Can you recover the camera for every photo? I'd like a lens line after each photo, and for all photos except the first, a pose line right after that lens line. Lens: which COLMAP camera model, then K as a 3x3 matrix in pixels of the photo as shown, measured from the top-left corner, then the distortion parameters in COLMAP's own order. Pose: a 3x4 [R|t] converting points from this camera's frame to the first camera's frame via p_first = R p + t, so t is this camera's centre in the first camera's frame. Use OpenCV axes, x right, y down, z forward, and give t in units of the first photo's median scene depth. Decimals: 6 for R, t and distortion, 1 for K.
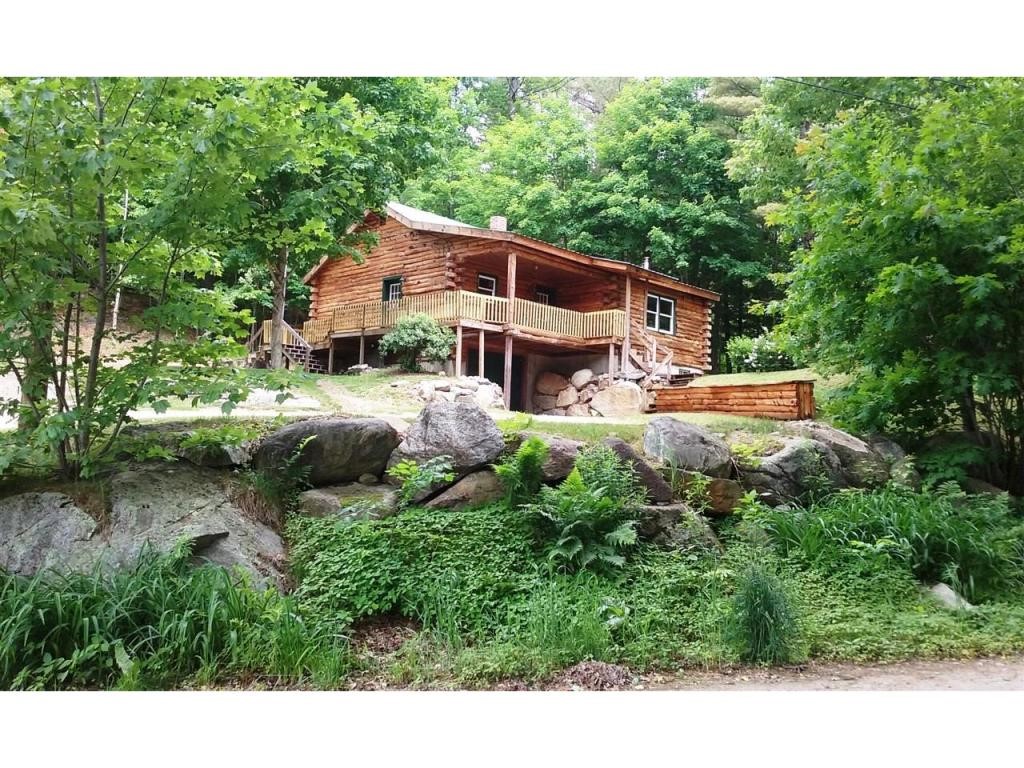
lens RADIAL K [[972.5, 0, 512.0], [0, 972.5, 384.0], [0, 0, 1]] dist [0.120385, -0.006416]
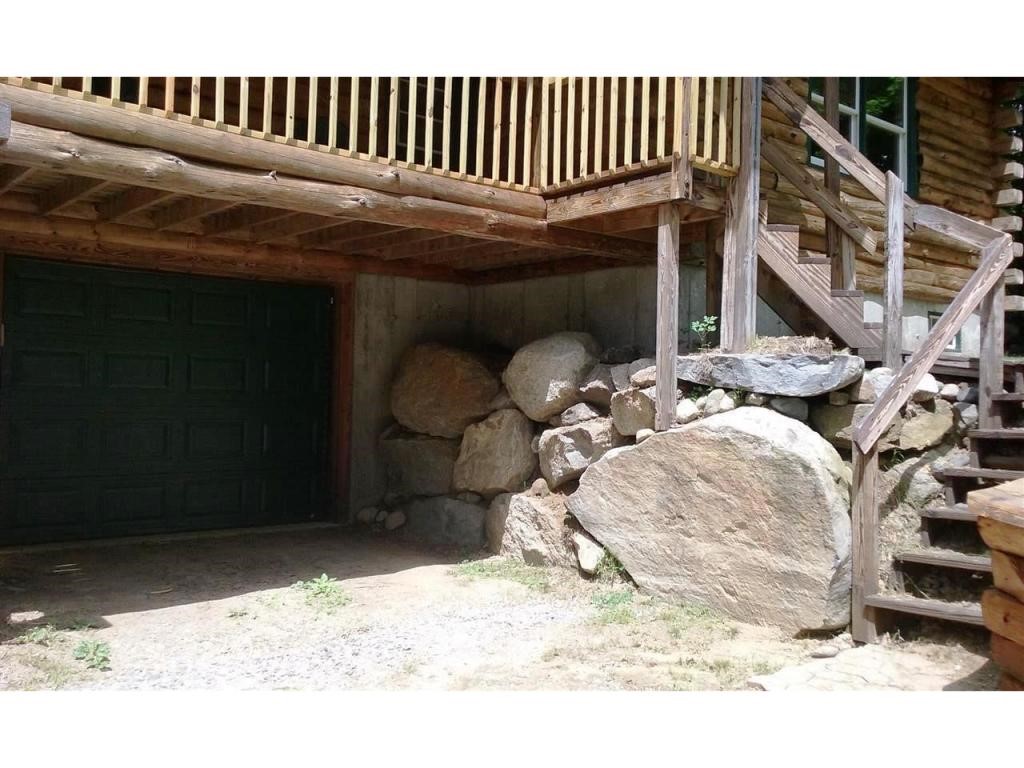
lens RADIAL K [[972.5, 0, 512.0], [0, 972.5, 384.0], [0, 0, 1]] dist [0.120385, -0.006416]
pose [[0.994192, -0.018750, -0.105977, 0.089214], [0.026308, 0.997173, 0.070379, -0.020349], [0.104357, -0.072758, 0.991875, 0.781220]]
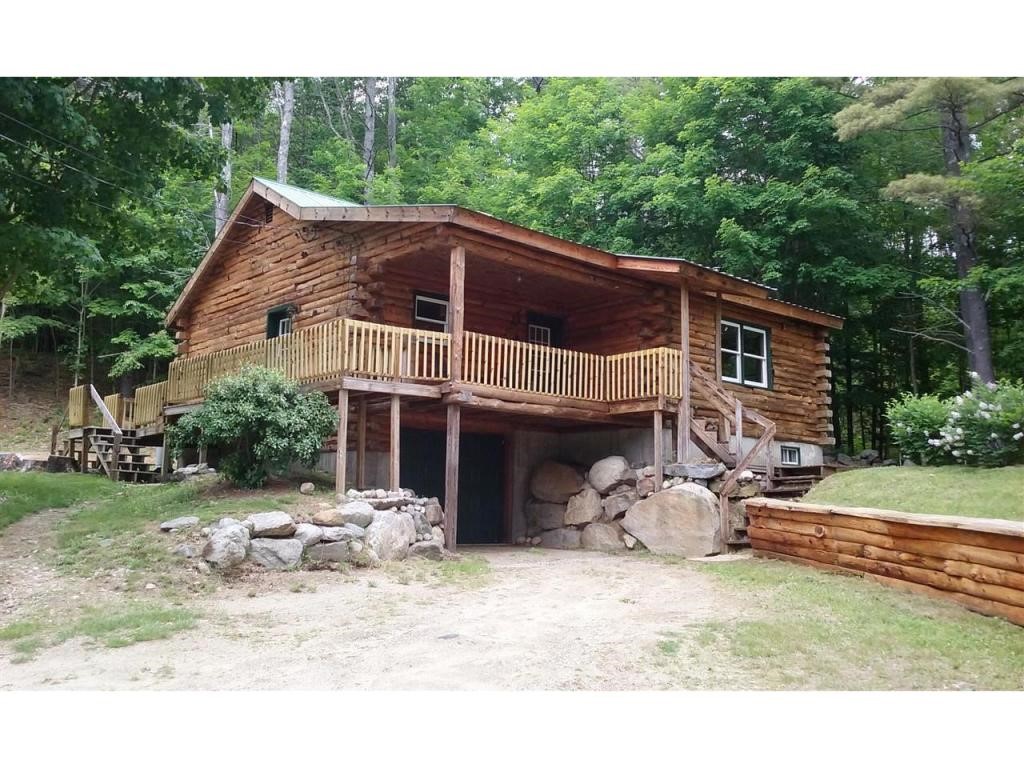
lens RADIAL K [[972.5, 0, 512.0], [0, 972.5, 384.0], [0, 0, 1]] dist [0.120385, -0.006416]
pose [[0.996780, -0.032910, -0.073115, 0.060812], [0.029151, 0.998227, -0.051896, -0.030002], [0.074694, 0.049597, 0.995972, 0.446168]]
